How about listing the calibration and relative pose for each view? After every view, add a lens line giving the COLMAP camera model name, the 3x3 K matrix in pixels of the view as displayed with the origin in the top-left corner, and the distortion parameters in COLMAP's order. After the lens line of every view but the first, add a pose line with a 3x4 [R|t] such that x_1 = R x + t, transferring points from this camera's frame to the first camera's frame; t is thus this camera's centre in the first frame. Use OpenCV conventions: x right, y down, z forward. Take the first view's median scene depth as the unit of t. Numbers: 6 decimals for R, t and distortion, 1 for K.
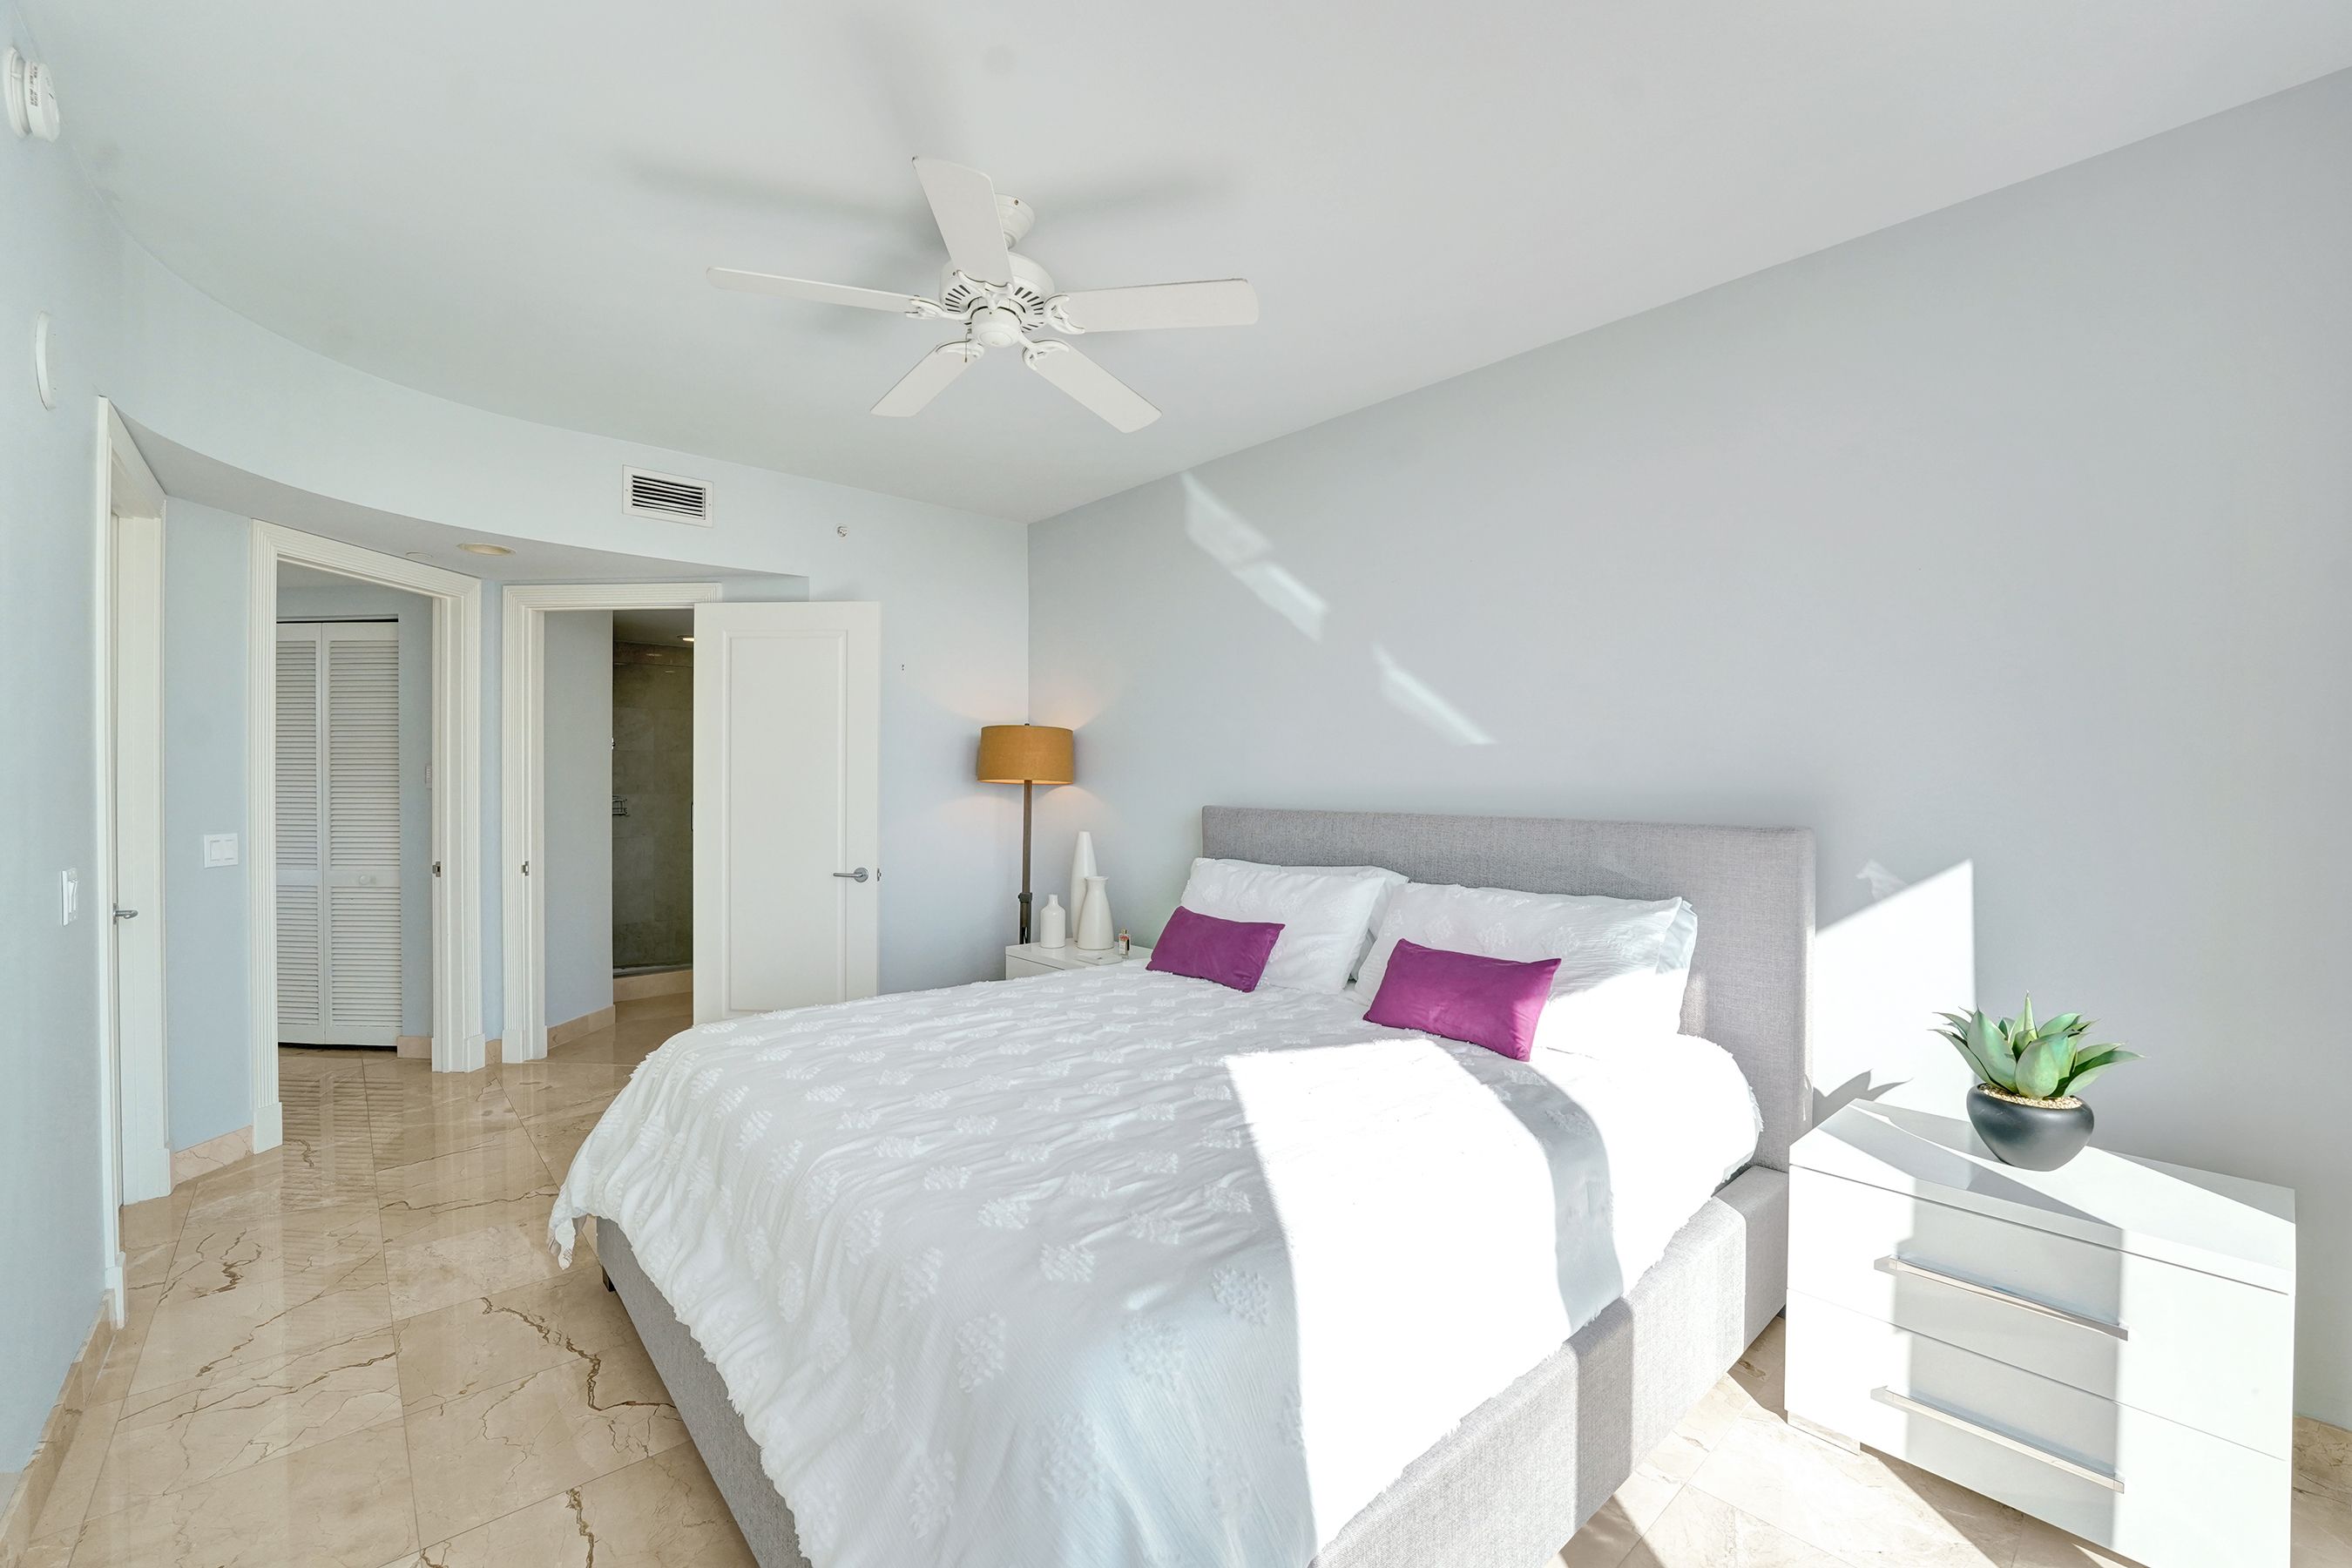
lens RADIAL K [[983.1, 0, 1178.7], [0, 983.1, 780.3], [0, 0, 1]] dist [-0.018319, 0.000753]
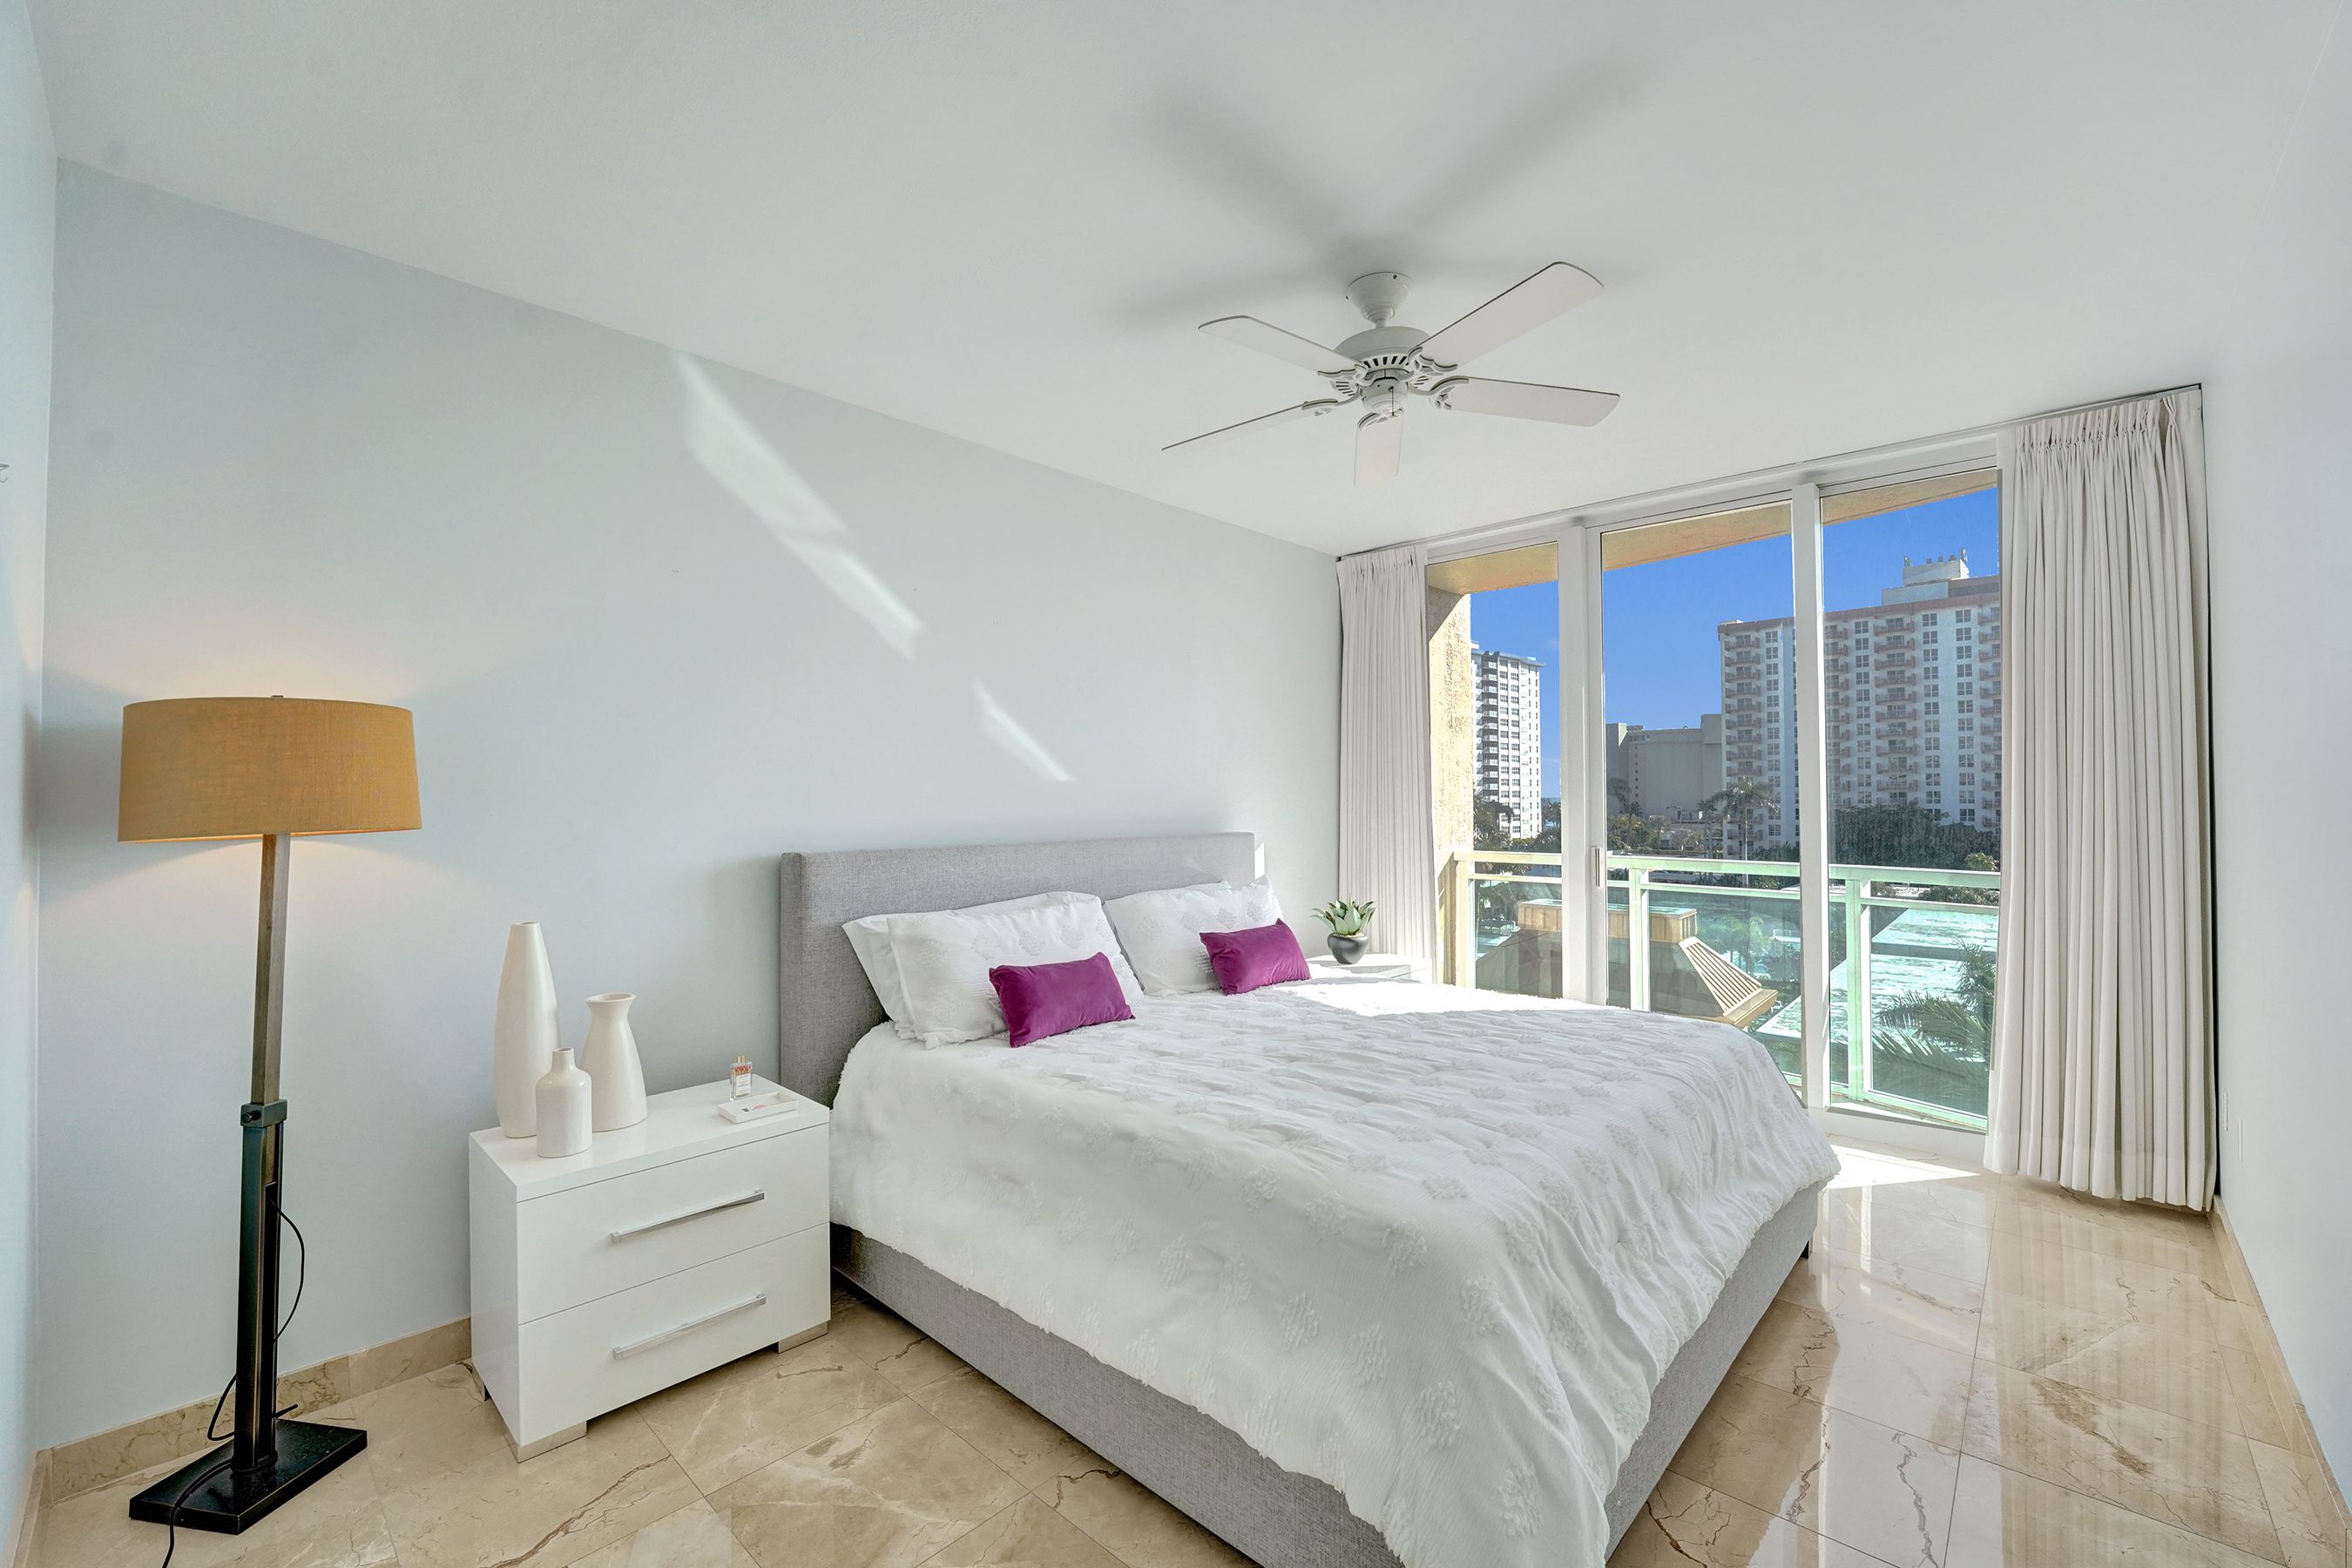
lens RADIAL K [[983.1, 0, 1178.6], [0, 983.1, 774.0], [0, 0, 1]] dist [-0.018319, 0.000753]
pose [[-0.078920, 0.006517, 0.996860, -0.772995], [-0.001026, 0.999978, -0.006618, -0.032853], [-0.996880, -0.001546, -0.078912, 0.828295]]
